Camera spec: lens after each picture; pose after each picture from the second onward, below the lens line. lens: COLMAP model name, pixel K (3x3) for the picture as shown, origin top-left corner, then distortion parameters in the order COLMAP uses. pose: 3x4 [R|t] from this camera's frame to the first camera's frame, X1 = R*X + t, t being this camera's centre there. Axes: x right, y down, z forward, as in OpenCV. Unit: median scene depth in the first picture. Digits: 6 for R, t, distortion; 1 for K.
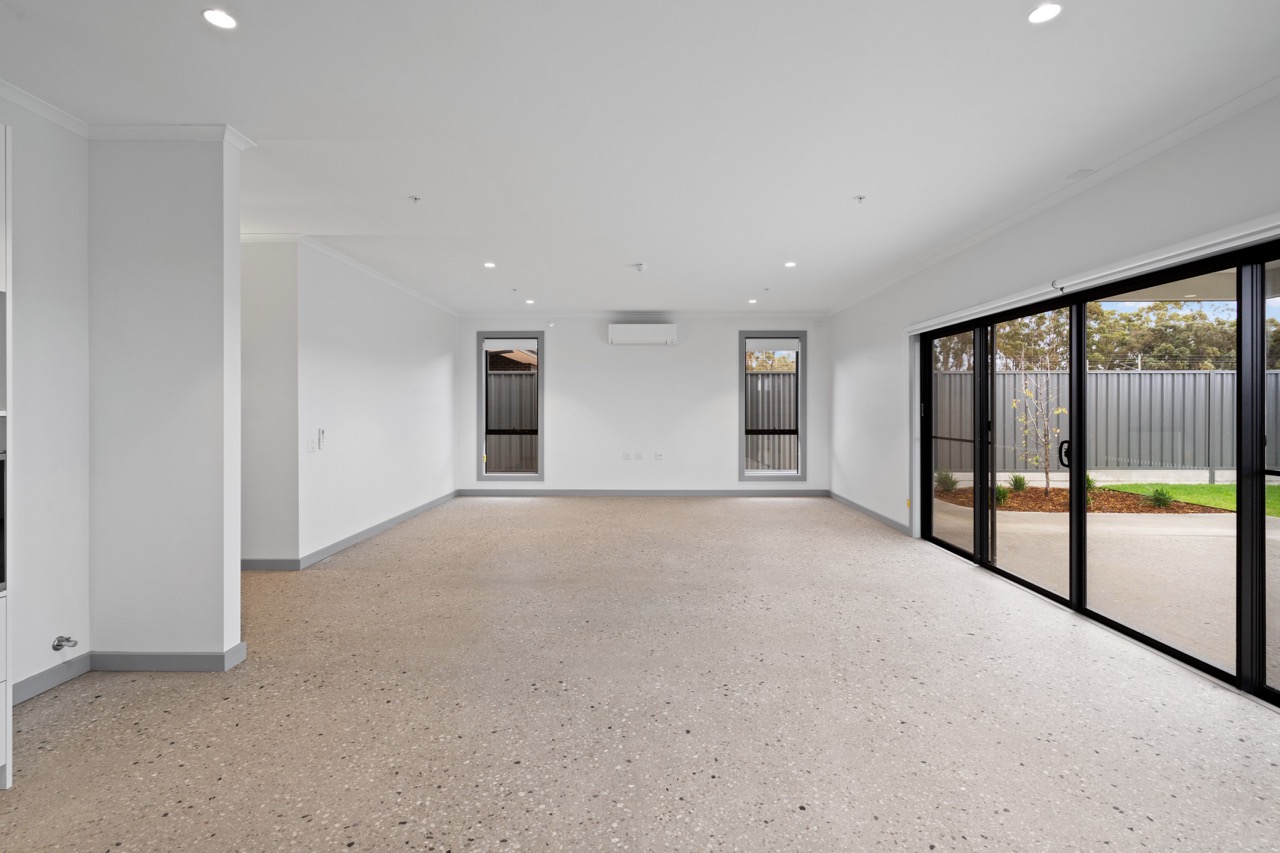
lens RADIAL K [[604.1, 0, 637.4], [0, 604.1, 413.8], [0, 0, 1]] dist [0.001176, 0.000234]
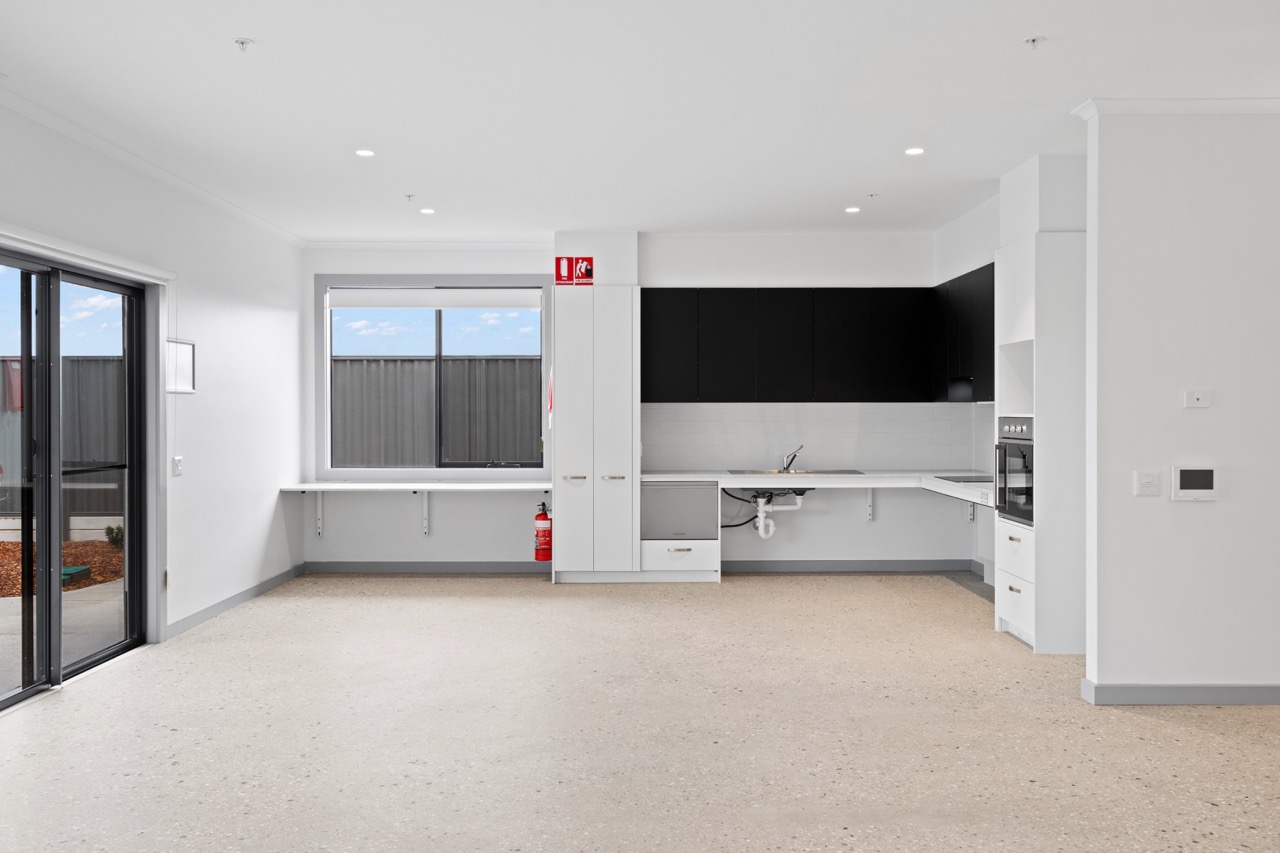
lens RADIAL K [[1351.1, 0, 639.0], [0, 1351.1, 404.6], [0, 0, 1]] dist [0.014633, -0.005976]
pose [[-0.999927, 0.002349, -0.011872, 0.016256], [0.002259, 0.999968, 0.007652, -0.031039], [0.011890, 0.007624, -0.999900, 2.438744]]
